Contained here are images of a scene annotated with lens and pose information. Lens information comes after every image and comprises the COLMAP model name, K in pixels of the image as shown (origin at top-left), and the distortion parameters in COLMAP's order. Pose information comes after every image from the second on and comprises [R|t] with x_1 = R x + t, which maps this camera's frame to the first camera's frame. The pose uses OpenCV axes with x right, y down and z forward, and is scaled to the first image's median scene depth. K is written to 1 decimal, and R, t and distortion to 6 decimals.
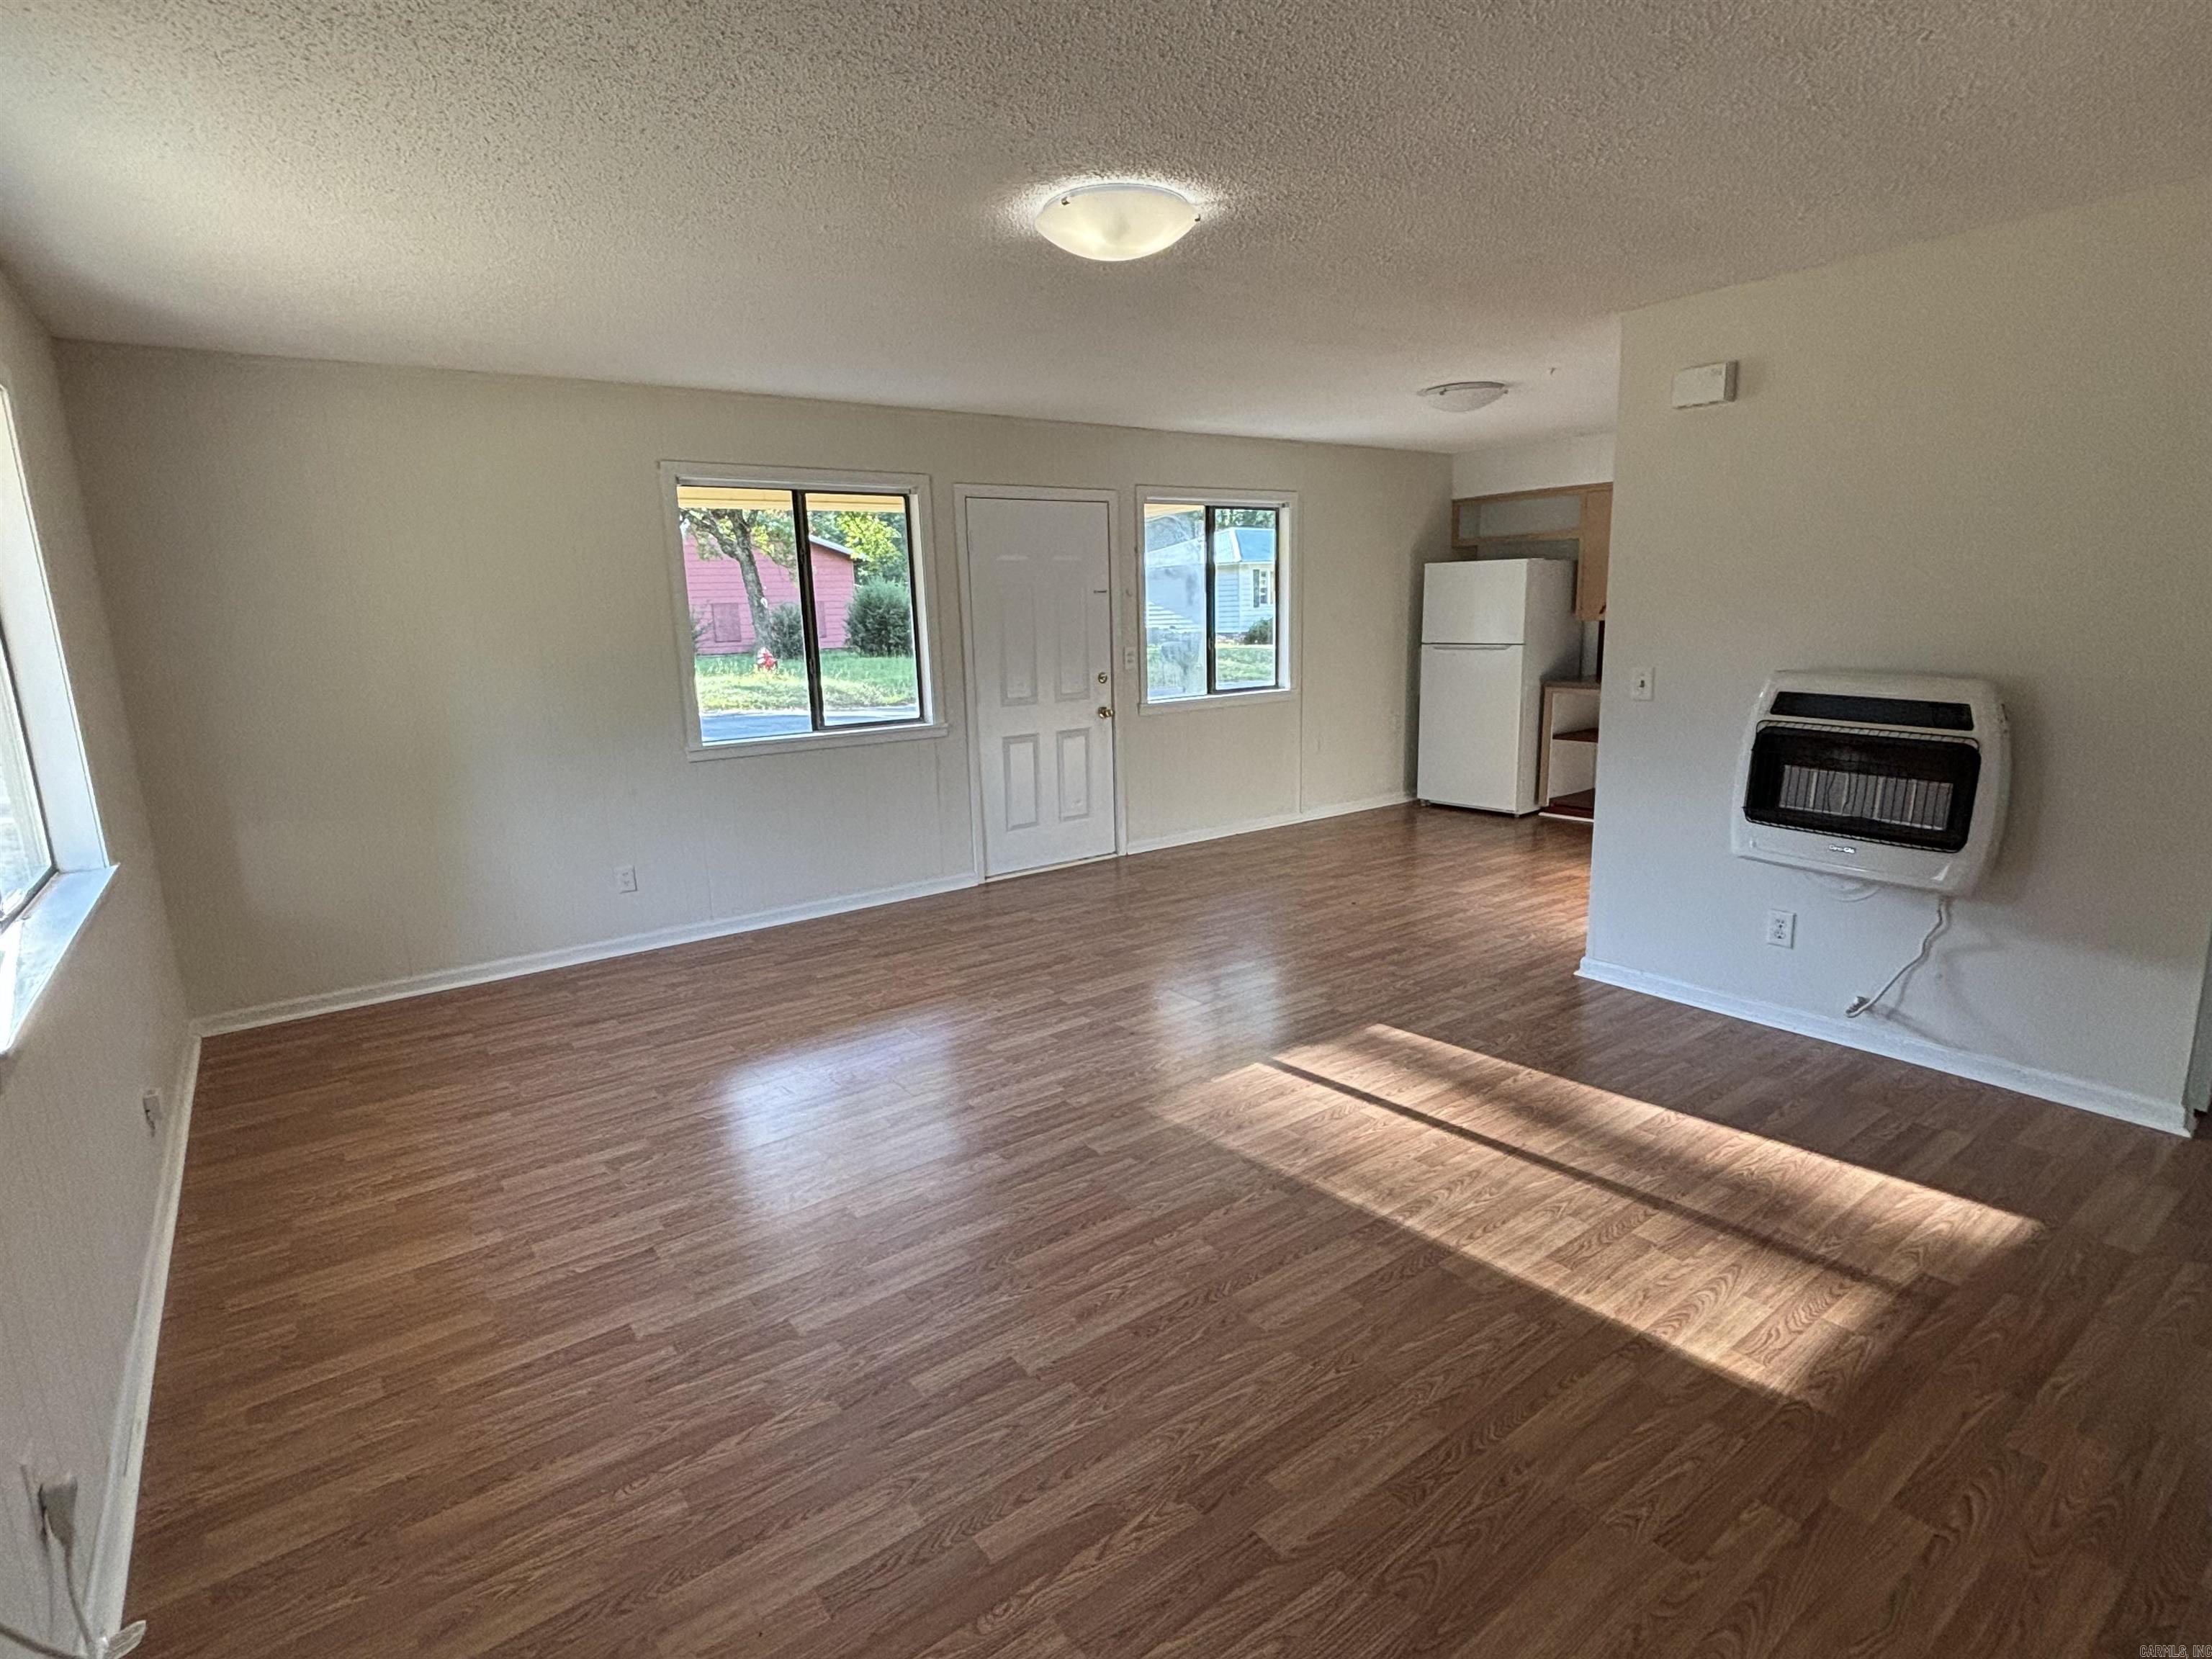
lens RADIAL K [[1114.2, 0, 1106.0], [0, 1114.2, 829.5], [0, 0, 1]] dist [-0.025899, -0.000648]
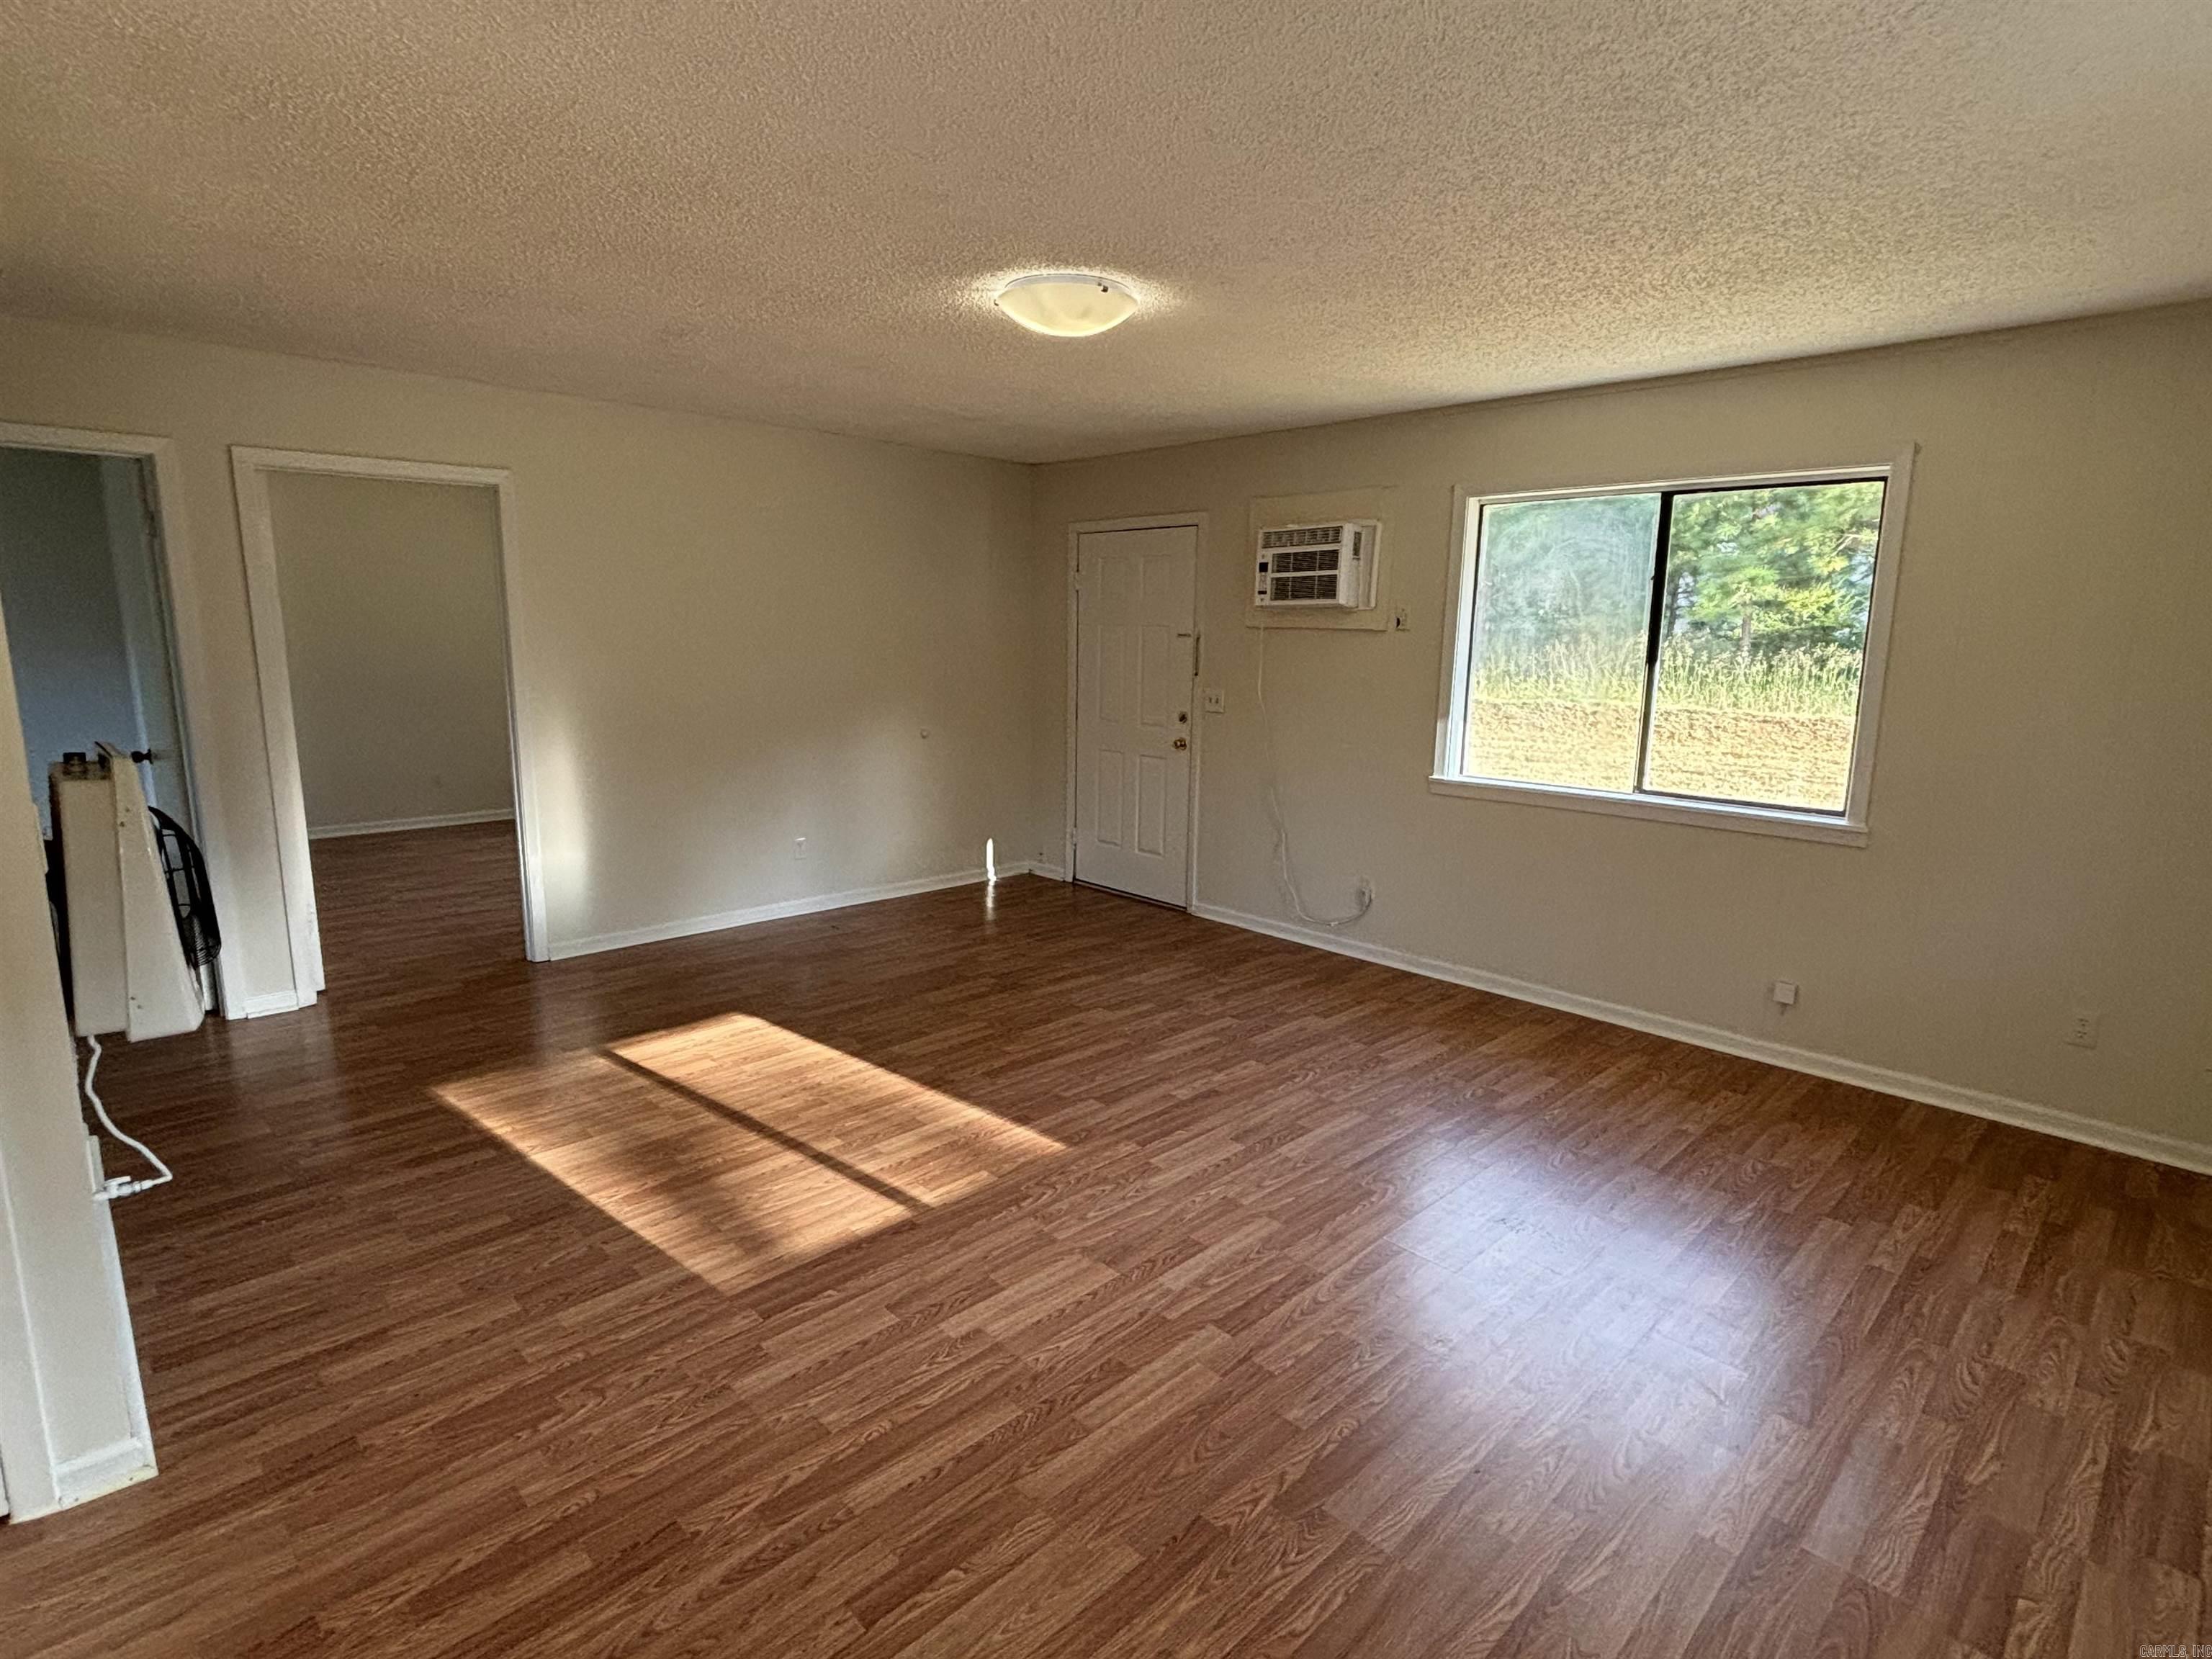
lens RADIAL K [[1114.2, 0, 1106.0], [0, 1114.2, 829.5], [0, 0, 1]] dist [-0.025899, -0.000648]
pose [[-0.991086, 0.036802, -0.128036, 0.106402], [-0.014699, 0.925009, 0.379661, -0.374274], [0.132407, 0.378159, -0.916223, 1.758759]]
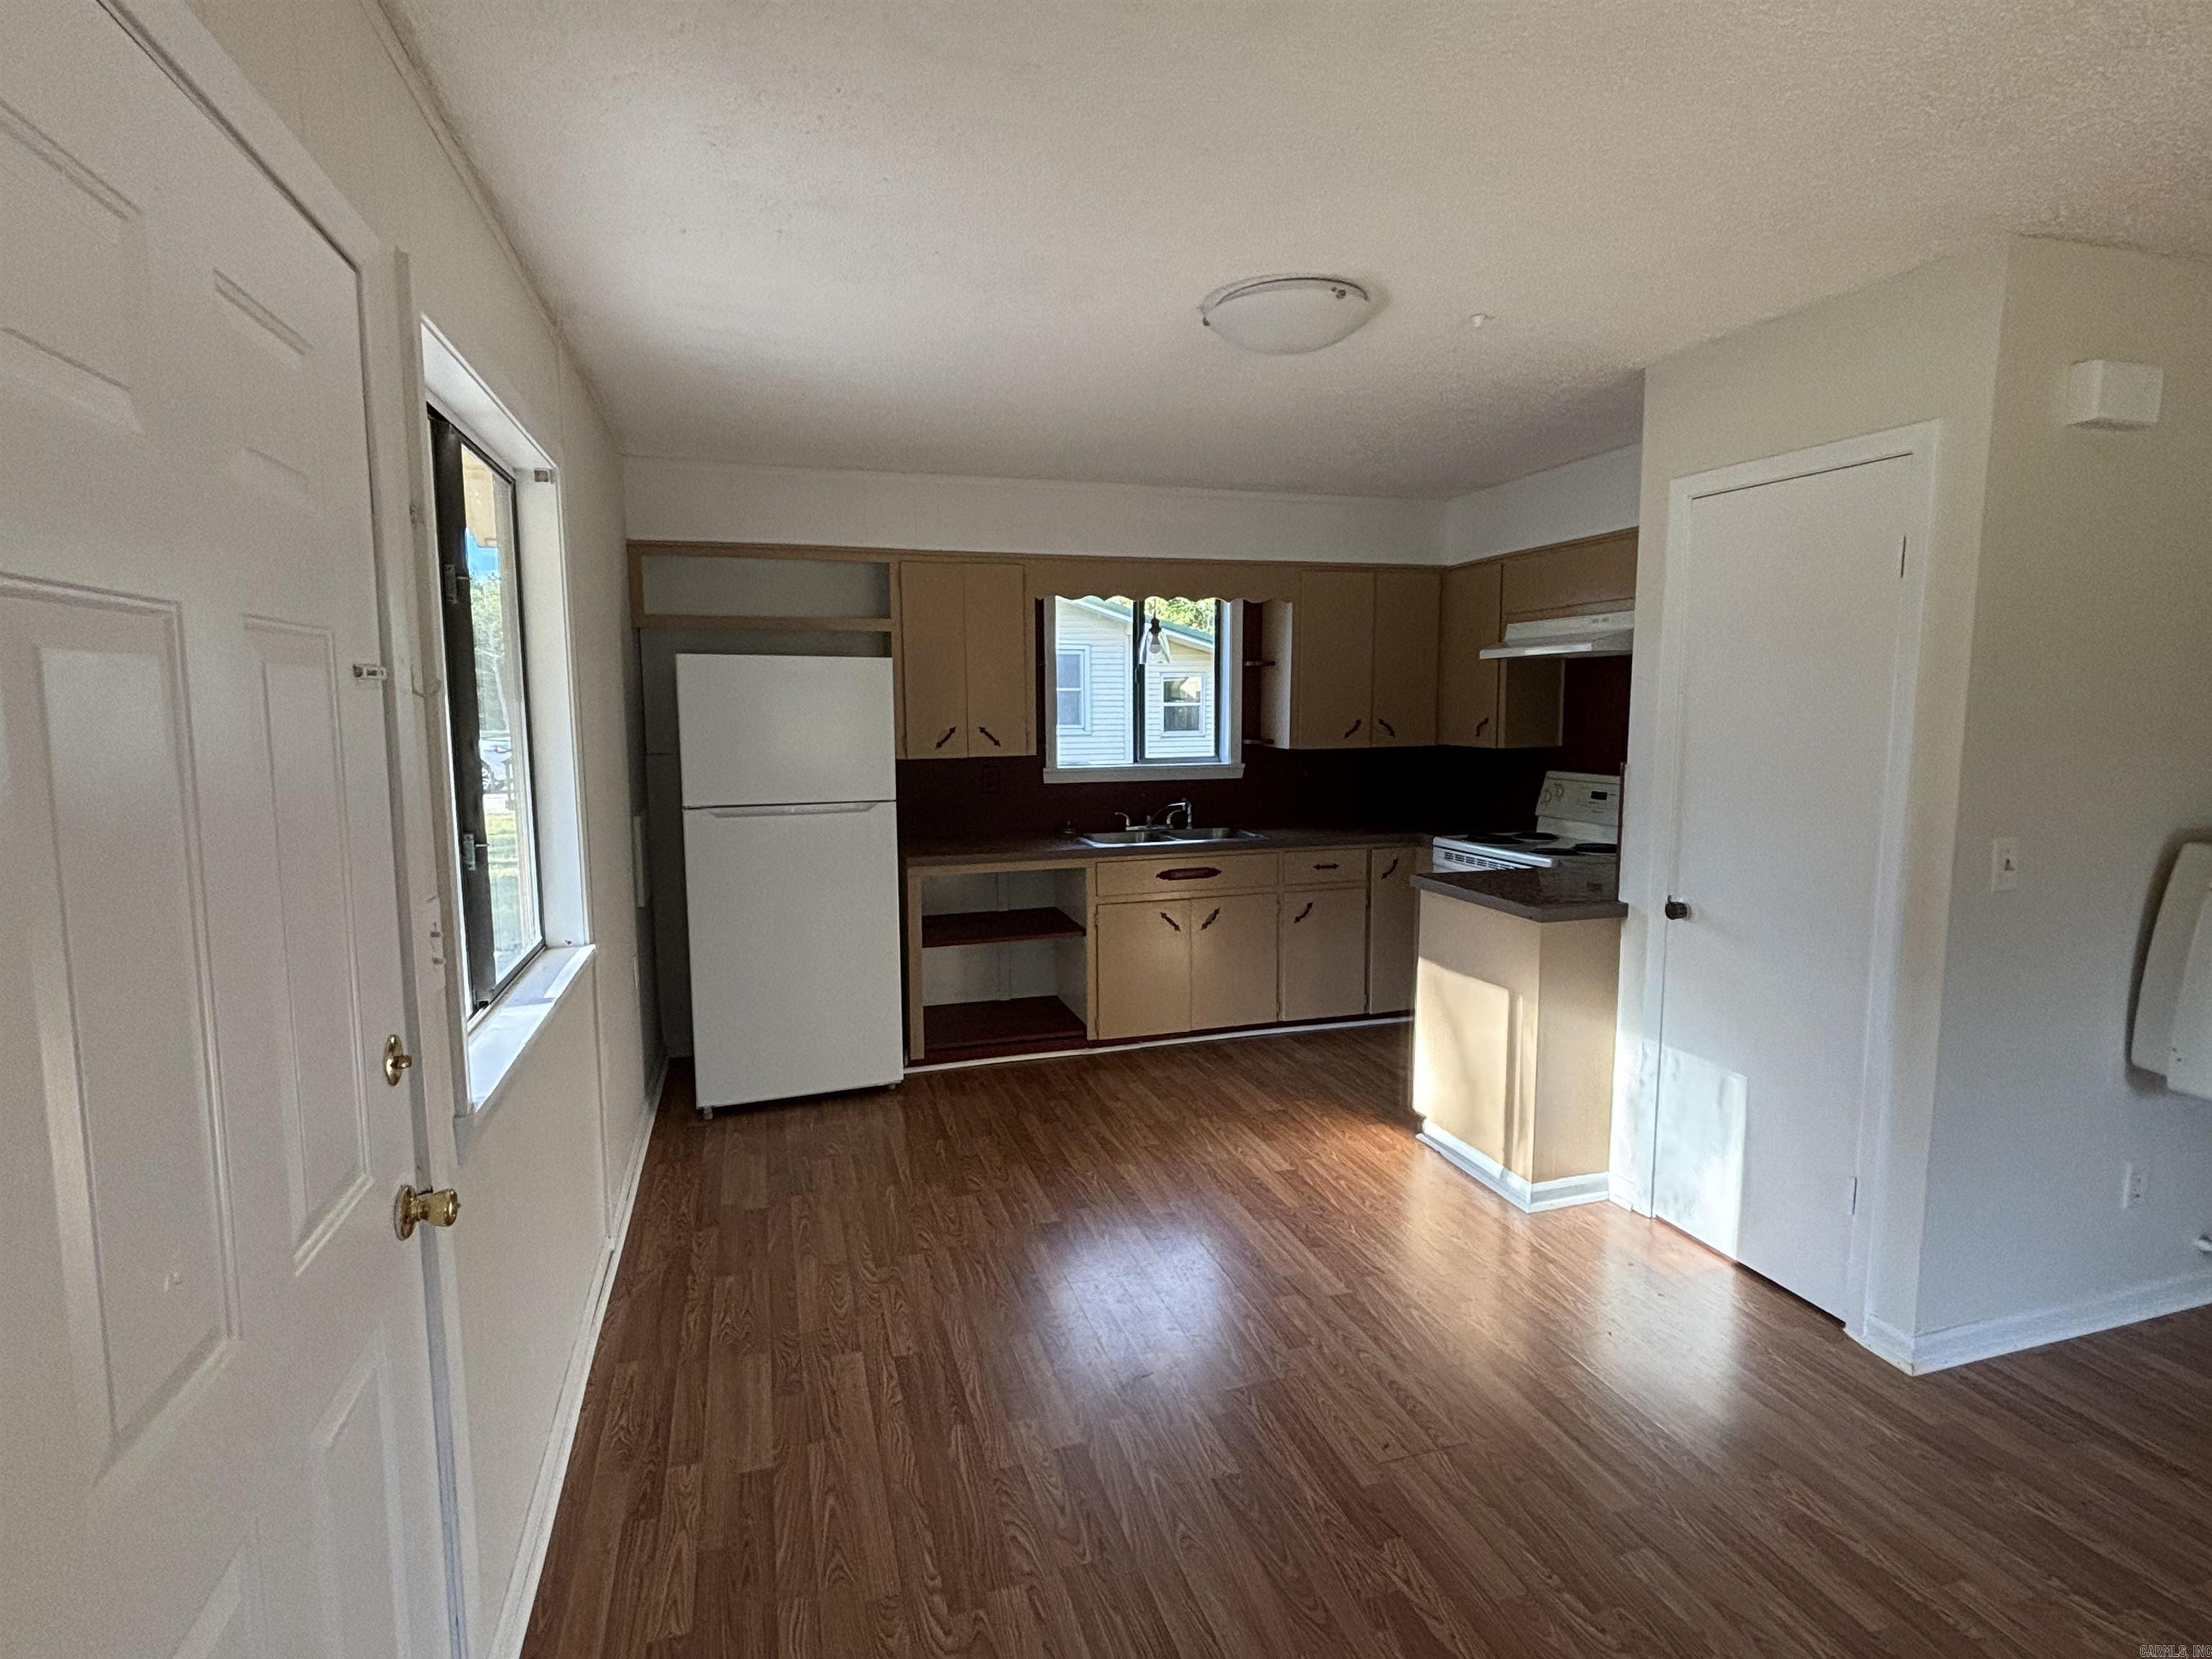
lens RADIAL K [[1114.2, 0, 1106.0], [0, 1114.2, 829.5], [0, 0, 1]] dist [-0.025899, -0.000648]
pose [[0.335369, -0.089193, 0.937855, -0.297303], [0.180690, 0.983116, 0.028885, -0.321682], [-0.924597, 0.159774, 0.345823, 1.494378]]
